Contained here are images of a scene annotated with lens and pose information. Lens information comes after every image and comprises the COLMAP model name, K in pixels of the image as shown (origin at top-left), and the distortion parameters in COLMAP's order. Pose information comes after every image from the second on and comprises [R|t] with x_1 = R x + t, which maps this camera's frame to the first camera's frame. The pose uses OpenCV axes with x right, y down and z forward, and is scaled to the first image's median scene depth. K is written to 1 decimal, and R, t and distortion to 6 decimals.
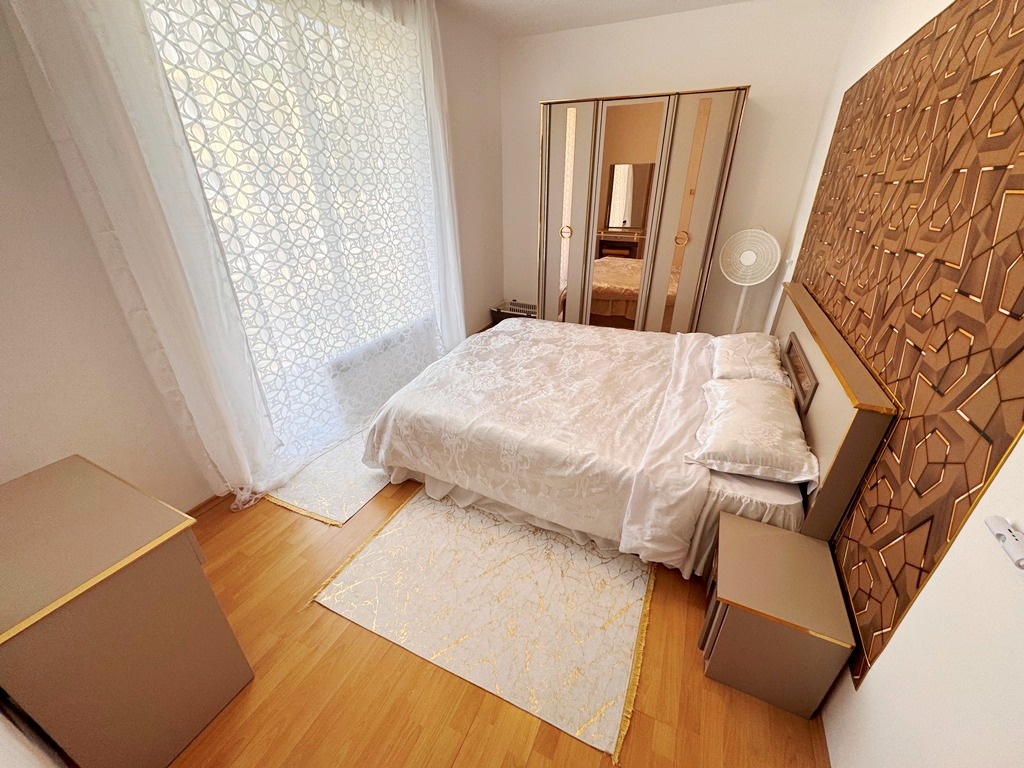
lens RADIAL K [[409.2, 0, 514.1], [0, 409.2, 383.3], [0, 0, 1]] dist [0.000655, 0.000252]
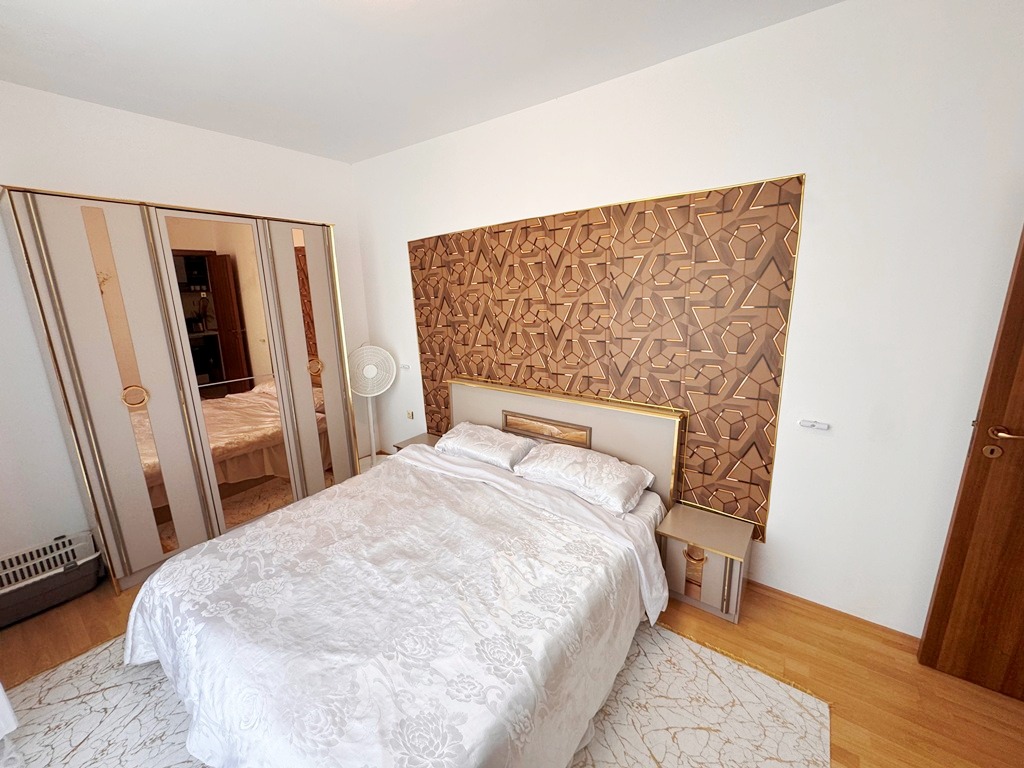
lens RADIAL K [[409.2, 0, 511.2], [0, 409.2, 383.3], [0, 0, 1]] dist [0.000655, 0.000252]
pose [[0.200448, -0.222466, 0.954112, -0.611631], [0.454979, 0.883627, 0.110445, -0.383201], [-0.867649, 0.411963, 0.278339, 0.674004]]
